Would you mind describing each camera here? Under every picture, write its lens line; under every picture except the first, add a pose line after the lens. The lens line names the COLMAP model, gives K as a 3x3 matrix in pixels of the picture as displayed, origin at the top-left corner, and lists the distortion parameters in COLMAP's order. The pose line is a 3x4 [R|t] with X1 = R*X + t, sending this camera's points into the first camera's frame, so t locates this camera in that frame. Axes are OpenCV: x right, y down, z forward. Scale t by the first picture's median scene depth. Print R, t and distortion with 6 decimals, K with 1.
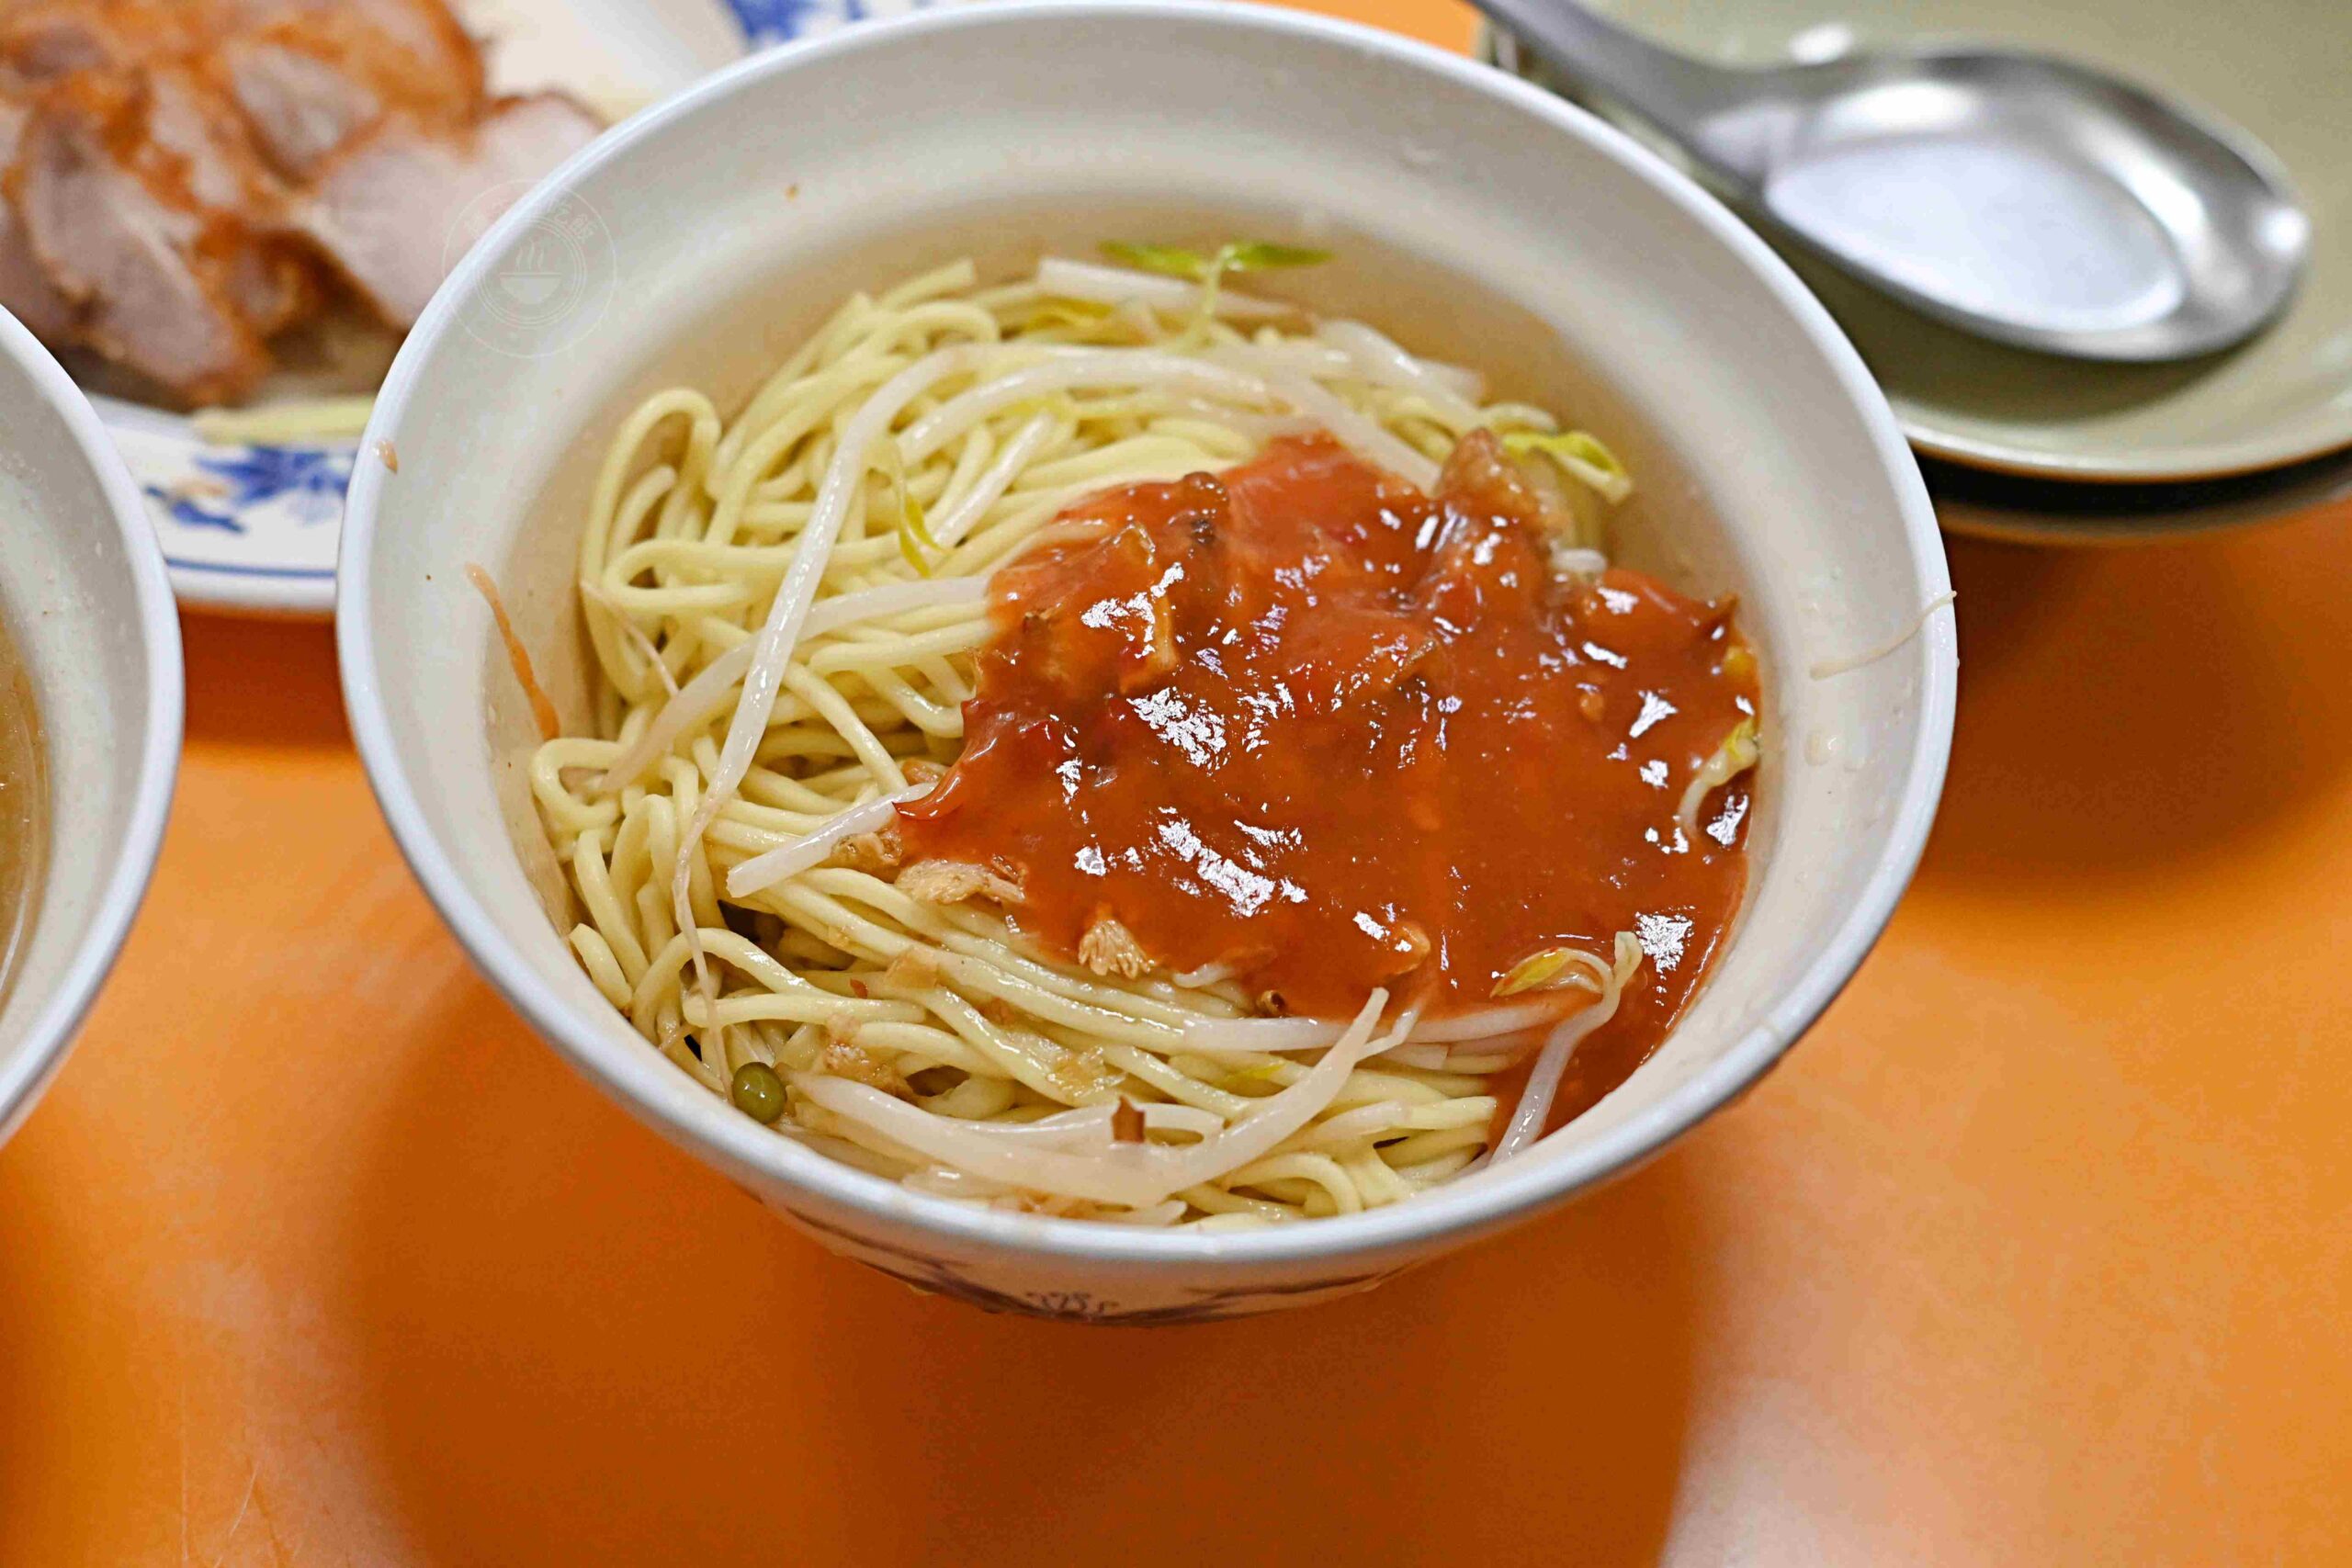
lens RADIAL K [[5127.3, 0, 1176.0], [0, 5127.3, 784.0], [0, 0, 1]] dist [-0.007022, -0.050867]
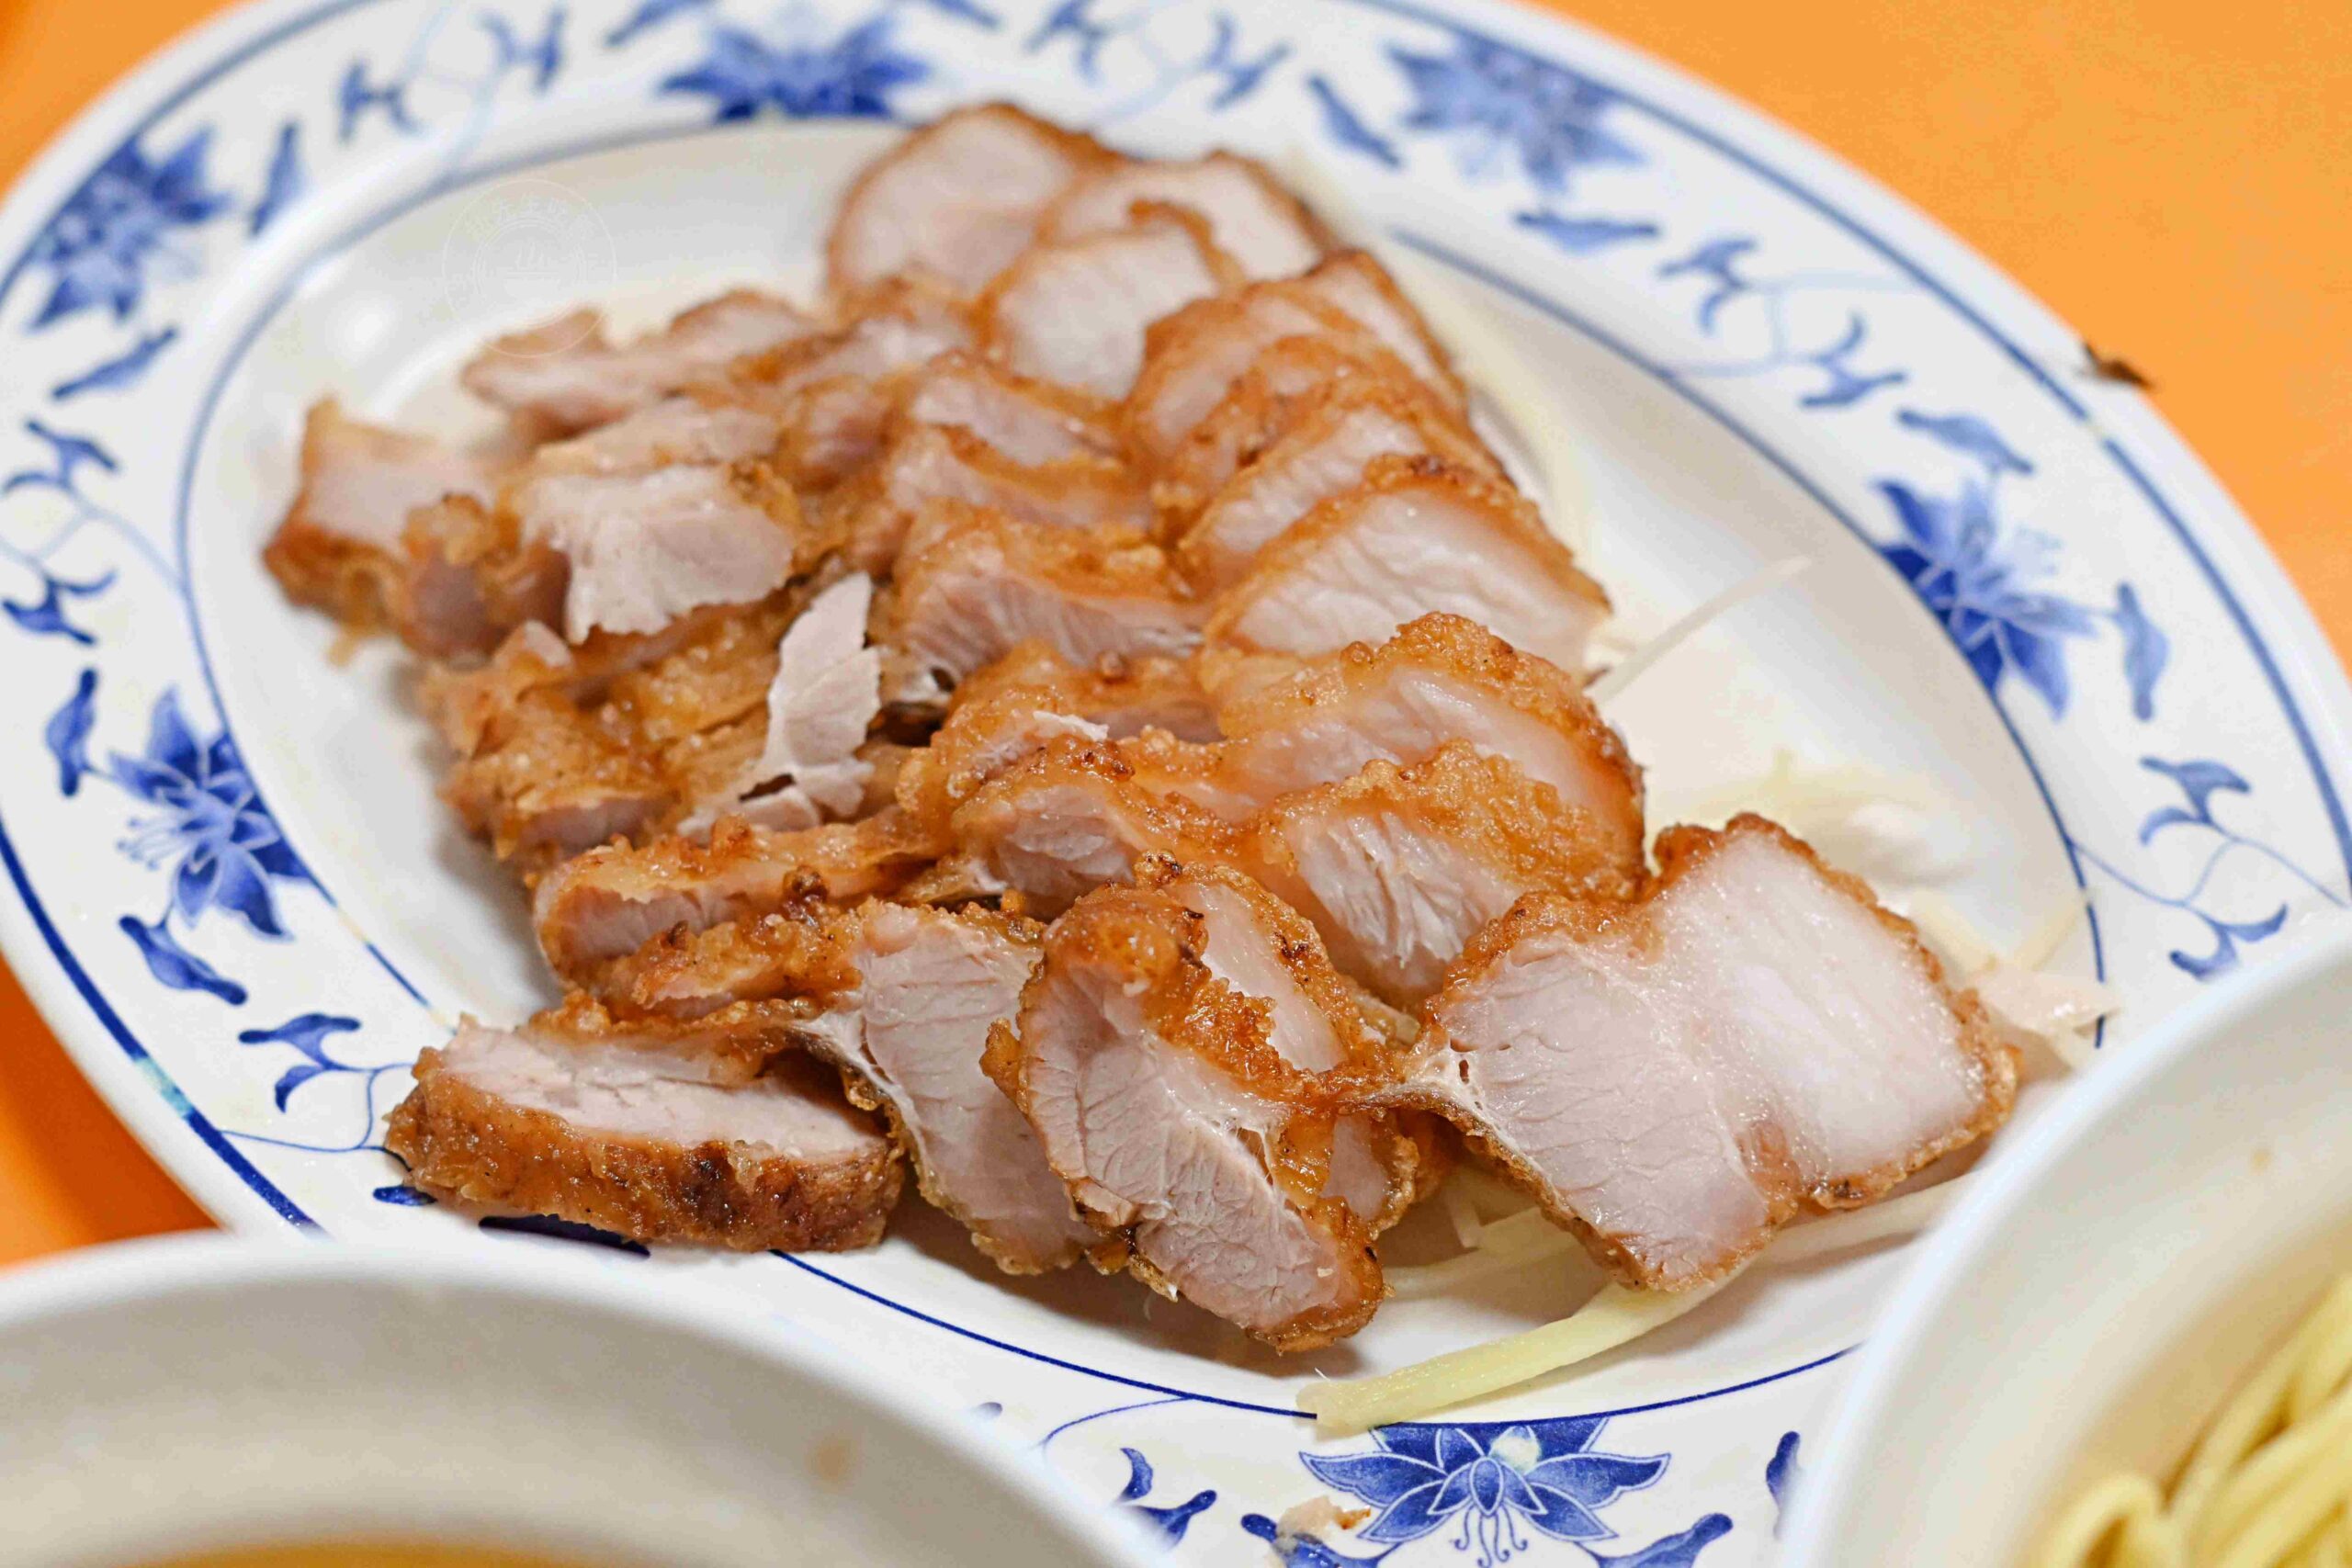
lens RADIAL K [[5127.3, 0, 1176.0], [0, 5127.3, 784.0], [0, 0, 1]] dist [-0.007022, -0.050867]
pose [[0.994338, -0.057811, -0.089157, -0.154855], [0.065718, 0.993910, 0.088455, -0.235259], [0.083500, -0.093813, 0.992082, 0.350349]]
